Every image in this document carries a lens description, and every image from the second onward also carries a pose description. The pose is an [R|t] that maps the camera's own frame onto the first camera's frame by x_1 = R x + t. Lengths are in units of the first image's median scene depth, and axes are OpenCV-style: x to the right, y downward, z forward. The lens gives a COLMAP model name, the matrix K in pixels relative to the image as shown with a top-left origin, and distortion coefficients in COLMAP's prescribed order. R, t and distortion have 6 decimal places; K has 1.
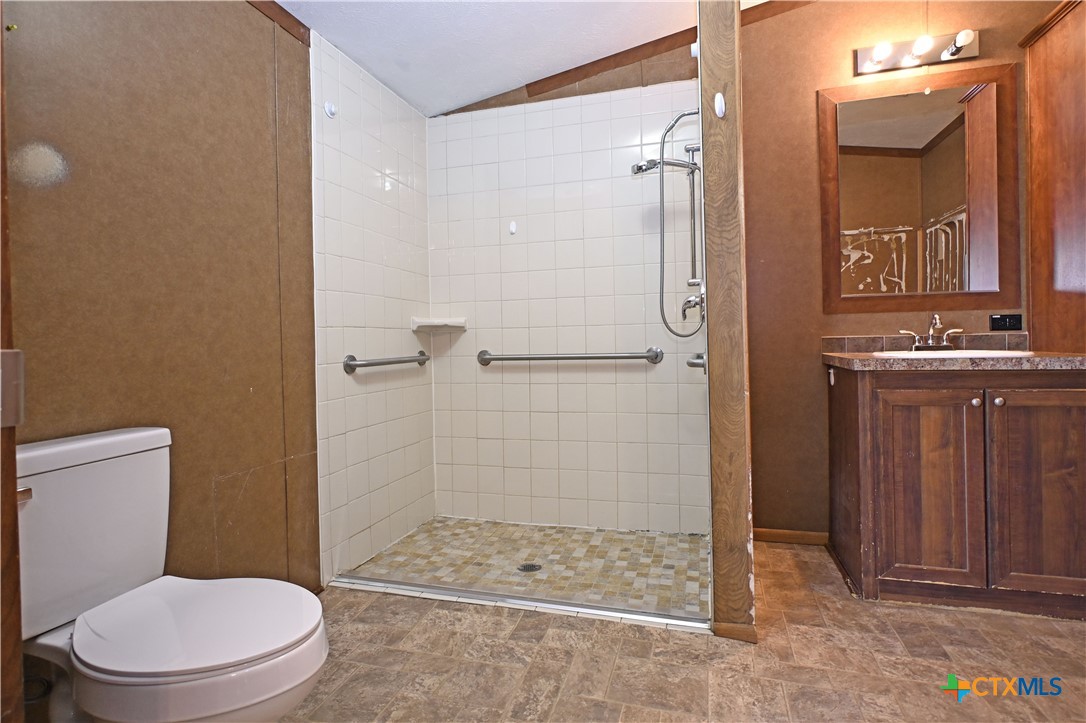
lens RADIAL K [[527.1, 0, 562.6], [0, 527.1, 347.2], [0, 0, 1]] dist [0.002492, 0.000837]
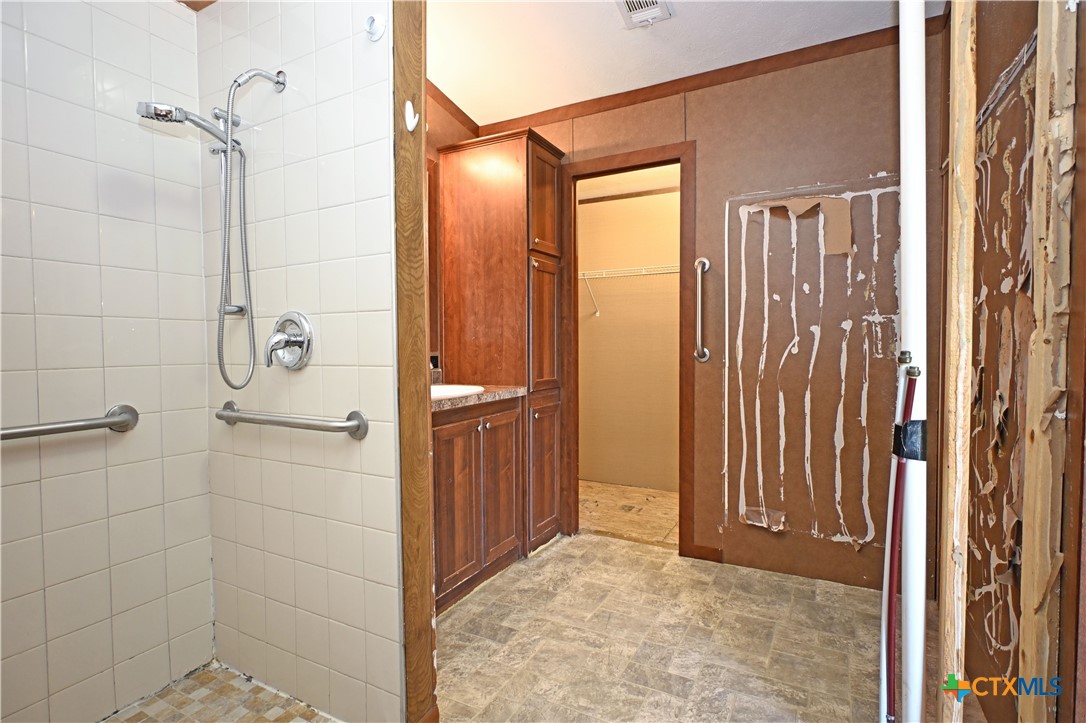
lens RADIAL K [[529.6, 0, 554.1], [0, 529.6, 368.9], [0, 0, 1]] dist [0.001446, -0.000252]
pose [[0.220745, -0.022751, 0.975066, -0.422356], [0.013608, 0.999702, 0.020245, -0.063413], [-0.975237, 0.008800, 0.220988, 0.523493]]
